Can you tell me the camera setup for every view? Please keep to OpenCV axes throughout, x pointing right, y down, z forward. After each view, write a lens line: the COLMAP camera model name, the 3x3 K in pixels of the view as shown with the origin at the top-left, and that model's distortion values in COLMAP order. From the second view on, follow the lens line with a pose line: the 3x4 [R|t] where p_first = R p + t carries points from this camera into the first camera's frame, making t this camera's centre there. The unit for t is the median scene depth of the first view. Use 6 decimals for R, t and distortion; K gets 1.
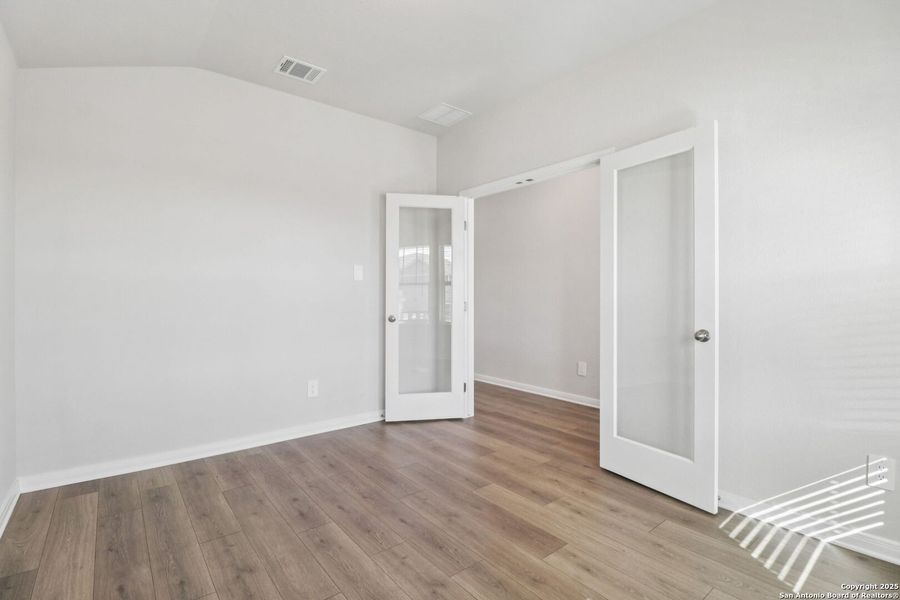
lens RADIAL K [[422.1, 0, 450.0], [0, 422.1, 300.0], [0, 0, 1]] dist [-0.003161, -0.000767]
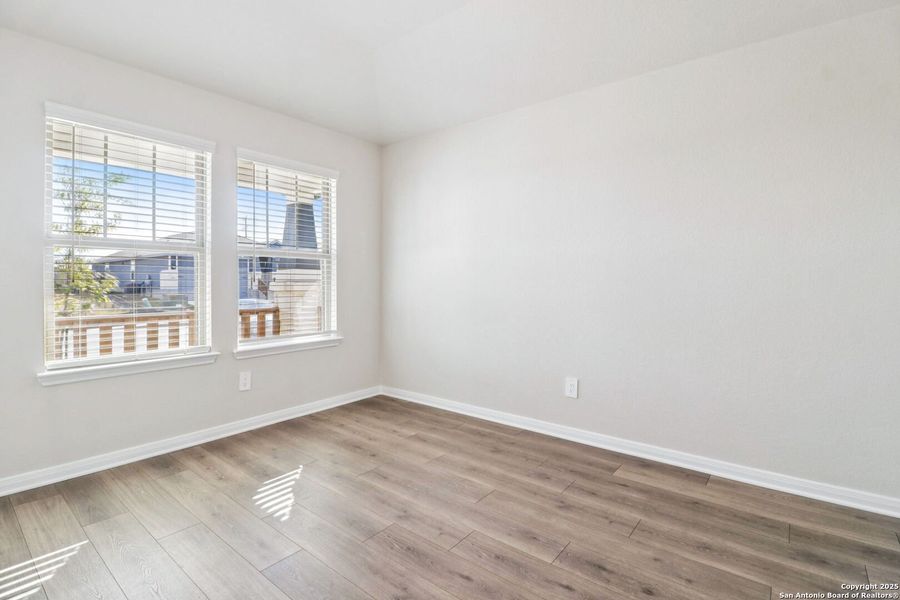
lens RADIAL K [[422.1, 0, 450.0], [0, 422.1, 300.0], [0, 0, 1]] dist [-0.003161, -0.000767]
pose [[-0.976814, 0.009369, -0.213886, 0.083399], [-0.000386, 0.998963, 0.045521, -0.008450], [0.214091, 0.044548, -0.975797, 1.911431]]
